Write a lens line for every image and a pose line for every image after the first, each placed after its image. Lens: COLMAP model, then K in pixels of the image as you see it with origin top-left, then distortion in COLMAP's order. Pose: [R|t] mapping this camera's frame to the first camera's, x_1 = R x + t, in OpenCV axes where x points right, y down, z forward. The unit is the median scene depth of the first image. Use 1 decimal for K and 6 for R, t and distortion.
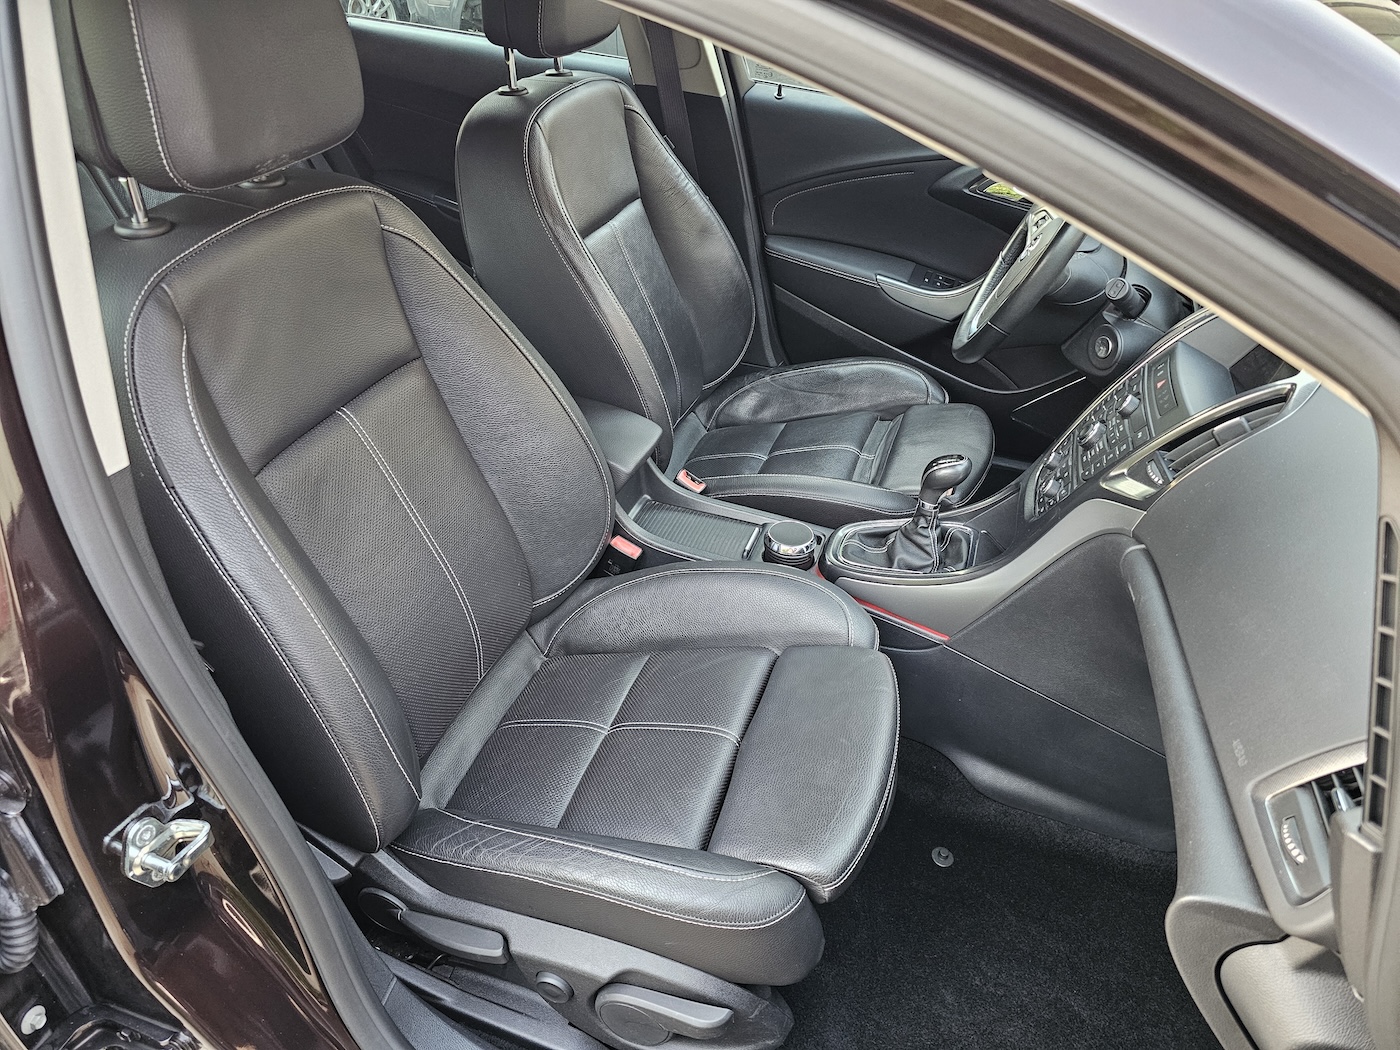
lens RADIAL K [[943.9, 0, 705.8], [0, 943.9, 522.1], [0, 0, 1]] dist [0.044901, -0.037975]
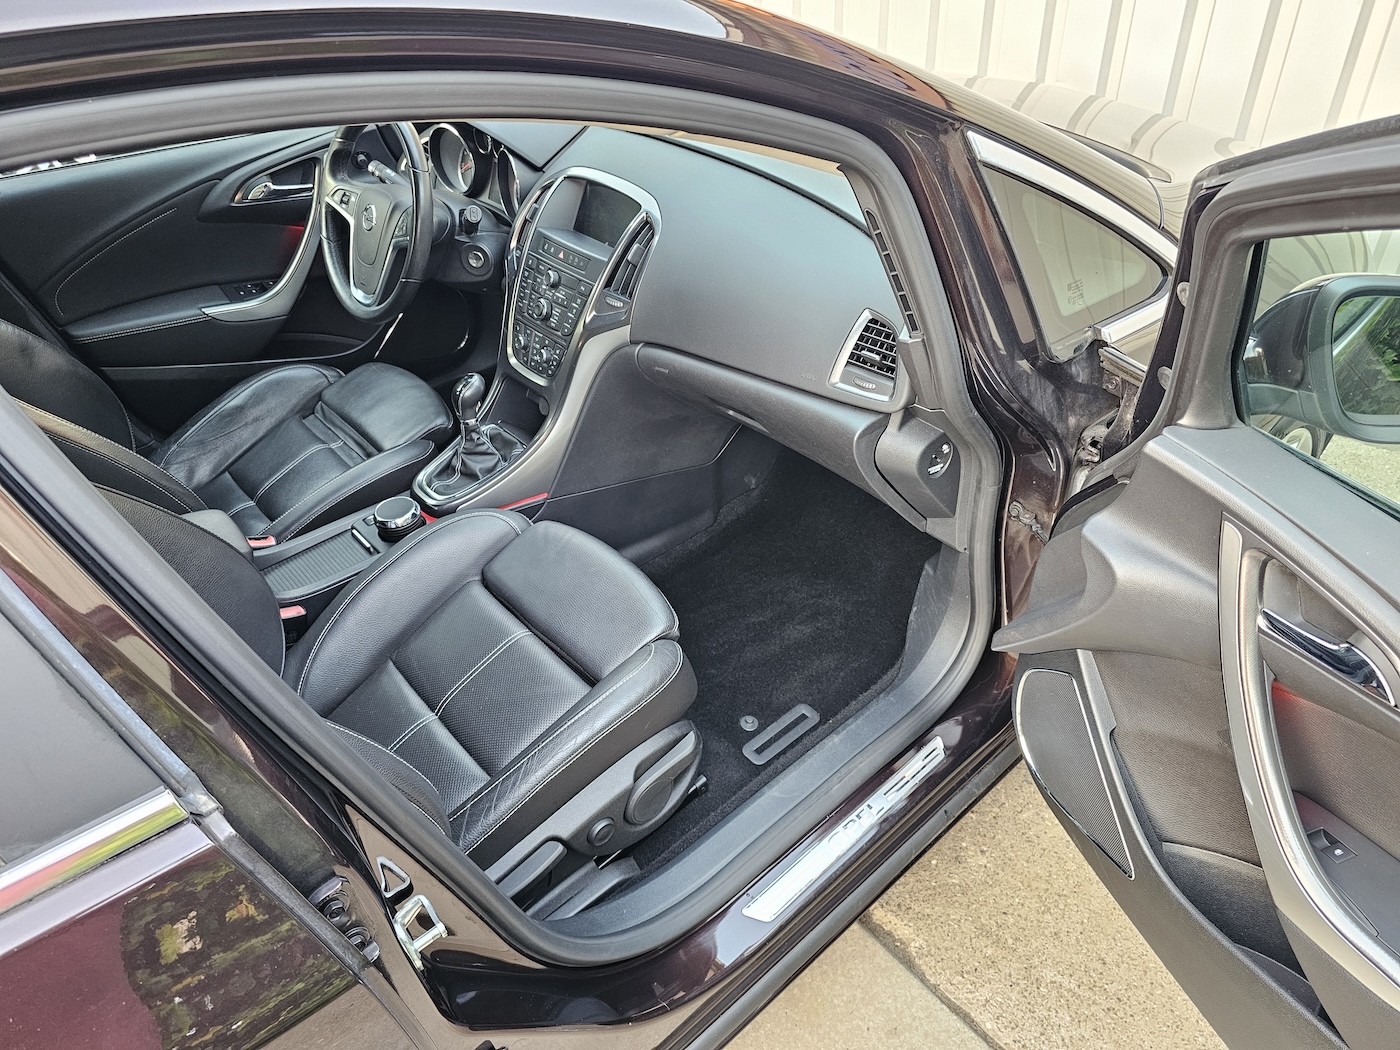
lens RADIAL K [[943.9, 0, 705.8], [0, 943.9, 522.1], [0, 0, 1]] dist [0.044901, -0.037975]
pose [[0.496702, -0.590029, 0.636517, -0.487600], [0.555909, 0.779480, 0.288750, -0.102774], [-0.666523, 0.210422, 0.715171, -0.087268]]
